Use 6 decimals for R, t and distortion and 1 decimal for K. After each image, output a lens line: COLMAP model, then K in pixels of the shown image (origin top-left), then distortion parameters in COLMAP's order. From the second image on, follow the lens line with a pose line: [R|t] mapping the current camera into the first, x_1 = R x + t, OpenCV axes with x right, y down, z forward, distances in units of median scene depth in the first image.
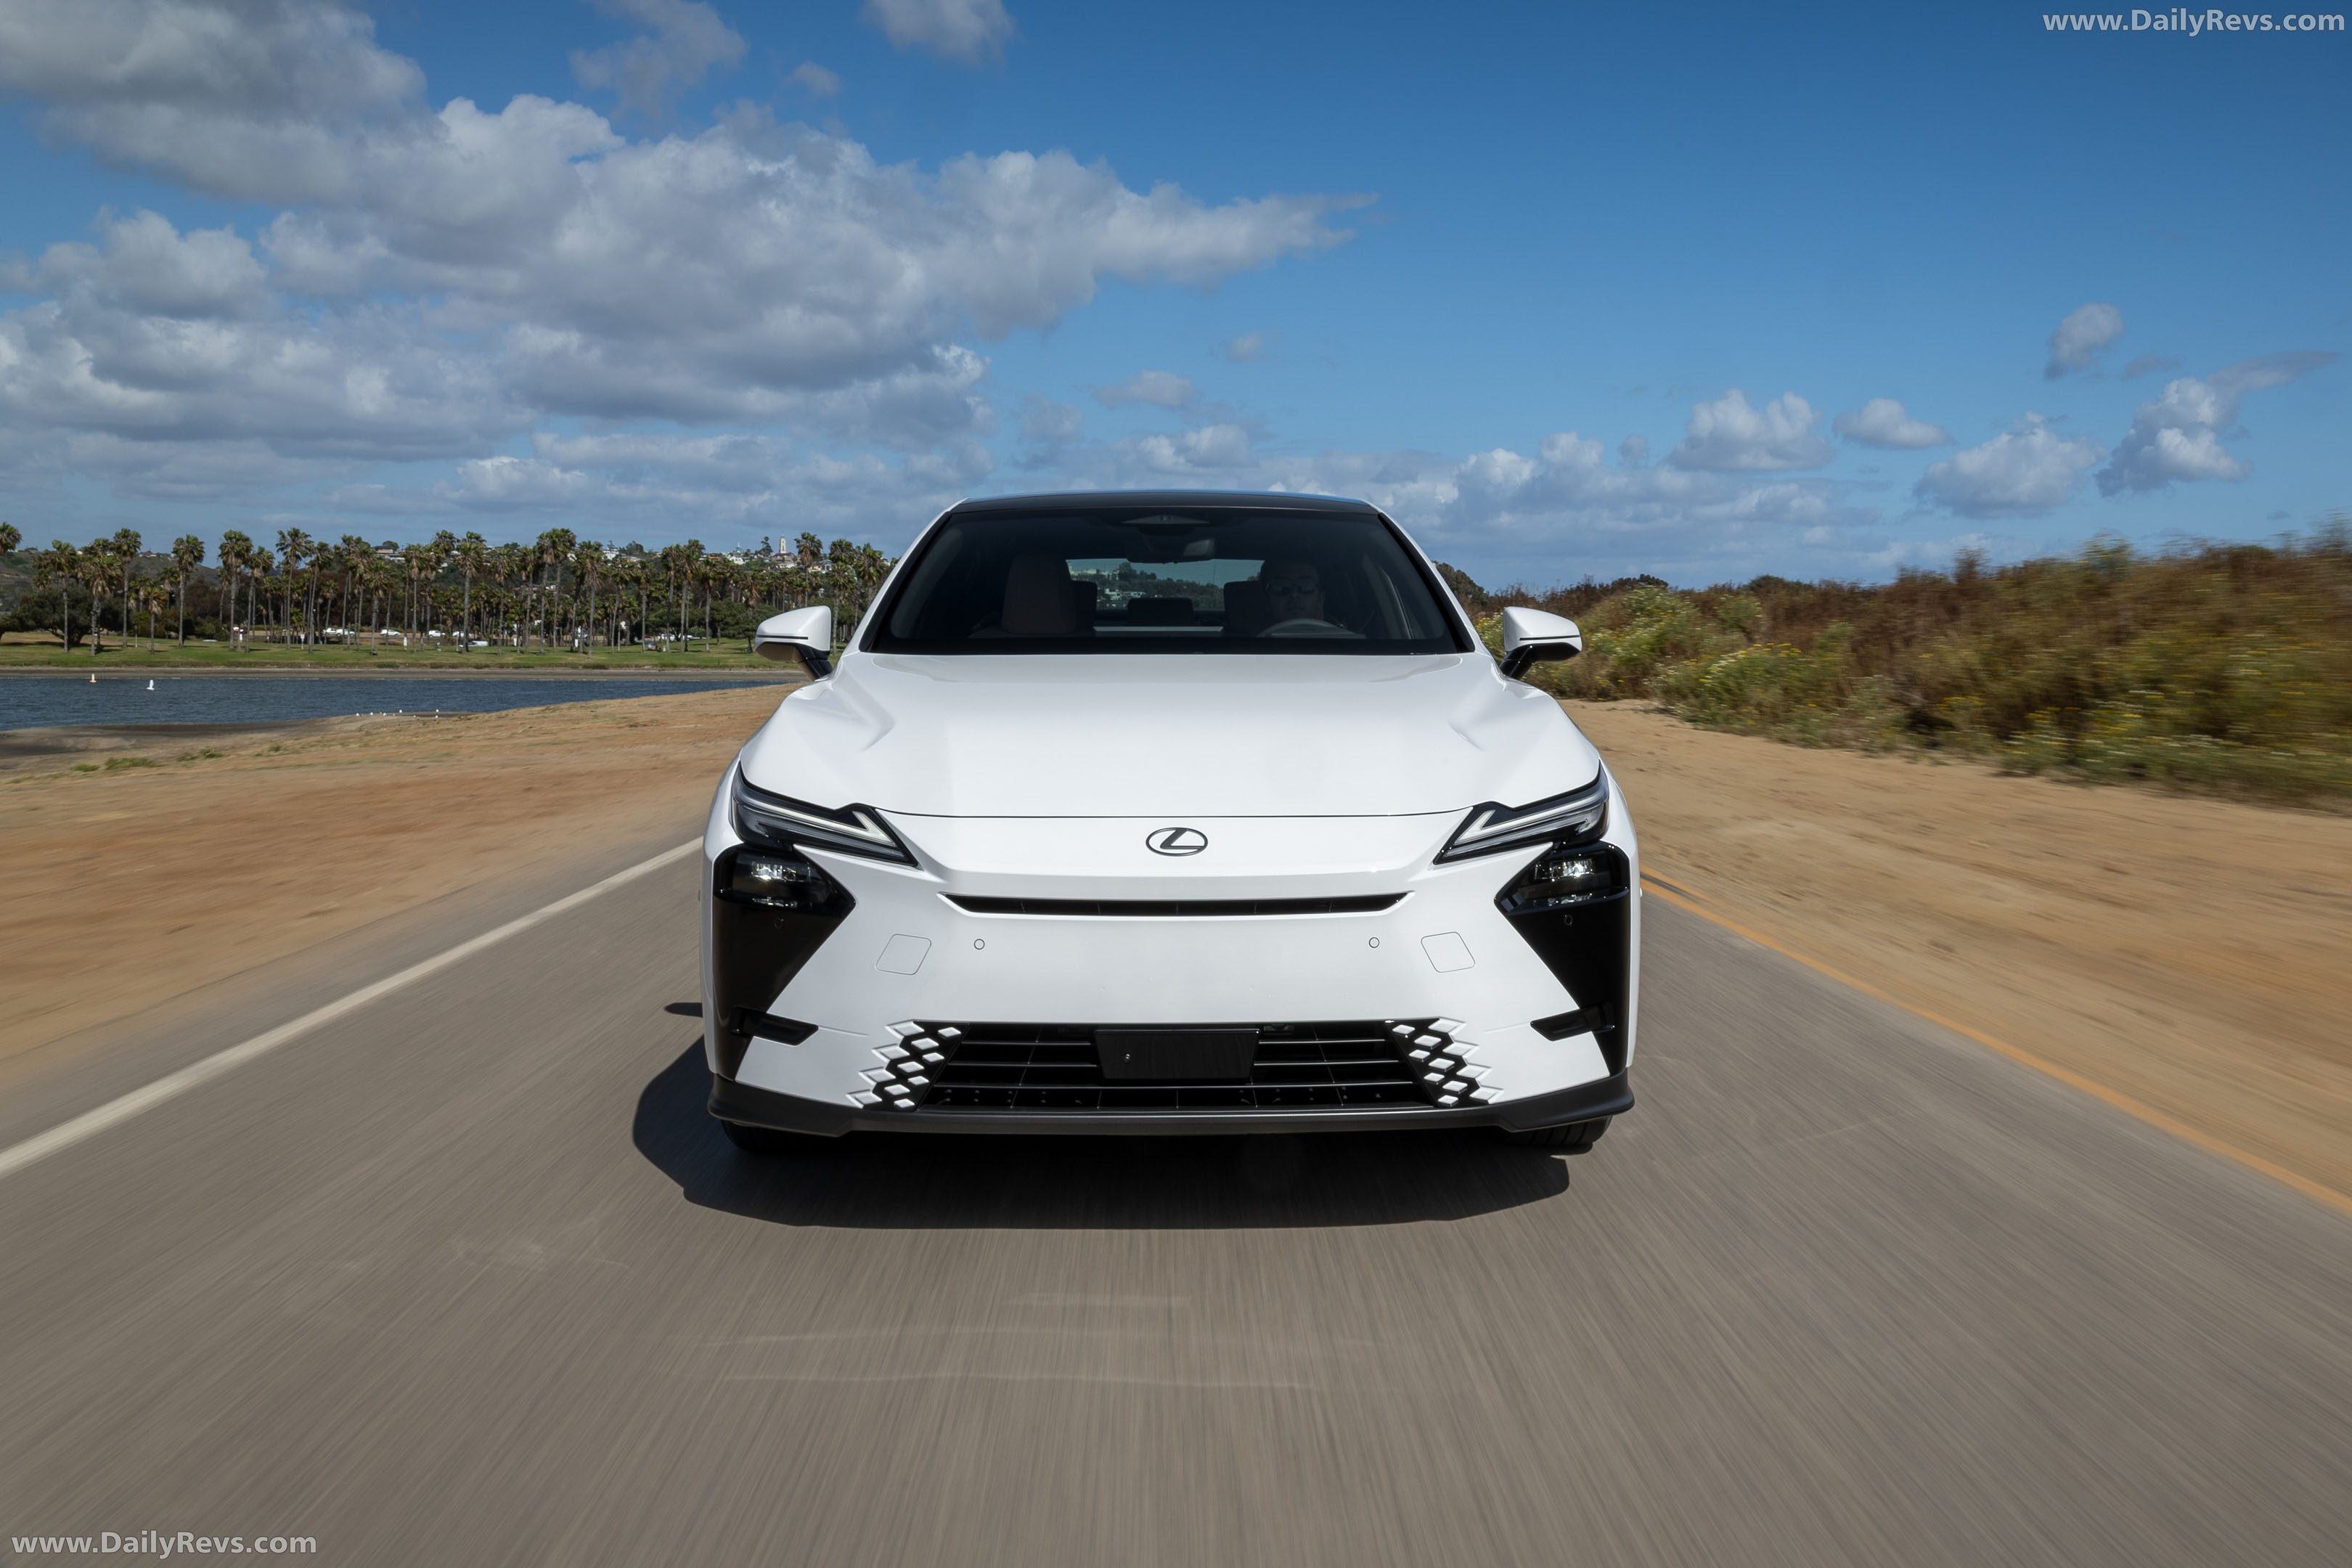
lens RADIAL K [[2256.3, 0, 1184.9], [0, 2256.3, 781.3], [0, 0, 1]] dist [0.010108, 0.000000]
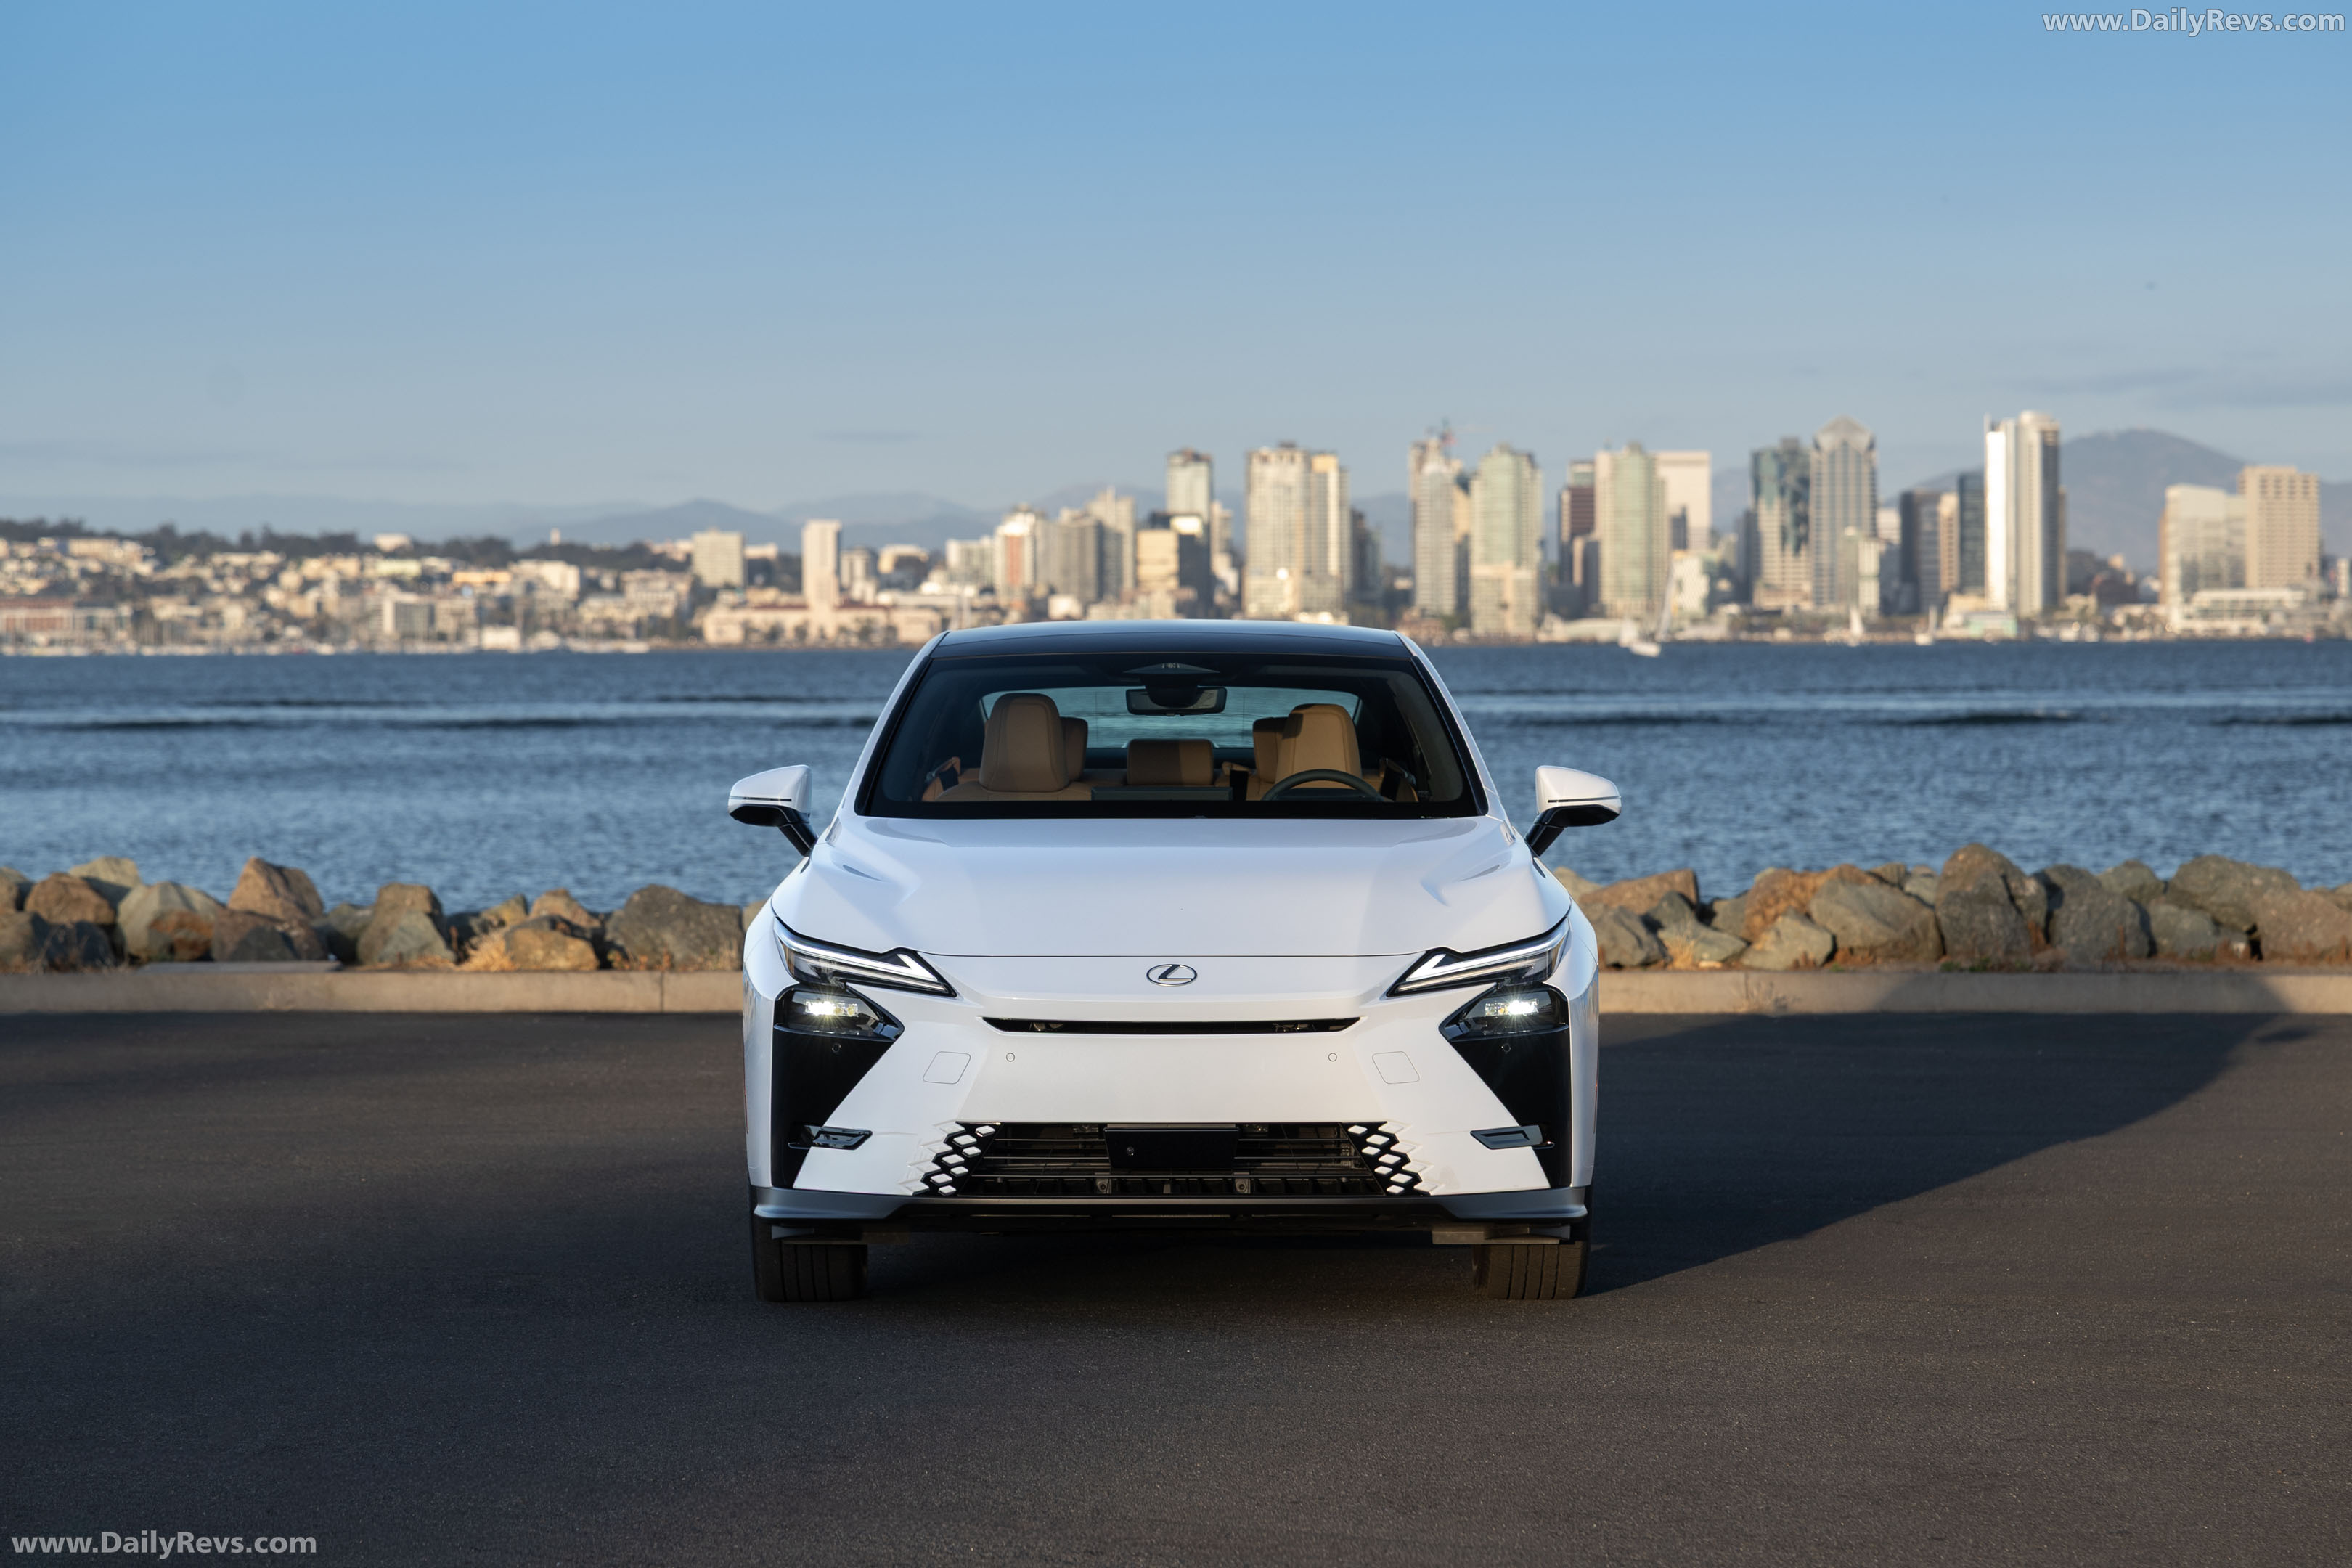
lens RADIAL K [[7550.6, 0, 1168.1], [0, 7550.6, 777.7], [0, 0, 1]] dist [0.095173, 0.000000]
pose [[0.999977, 0.001266, -0.006613, 0.021247], [-0.001651, 0.998287, -0.058489, 0.156380], [0.006528, 0.058499, 0.998266, -3.034380]]
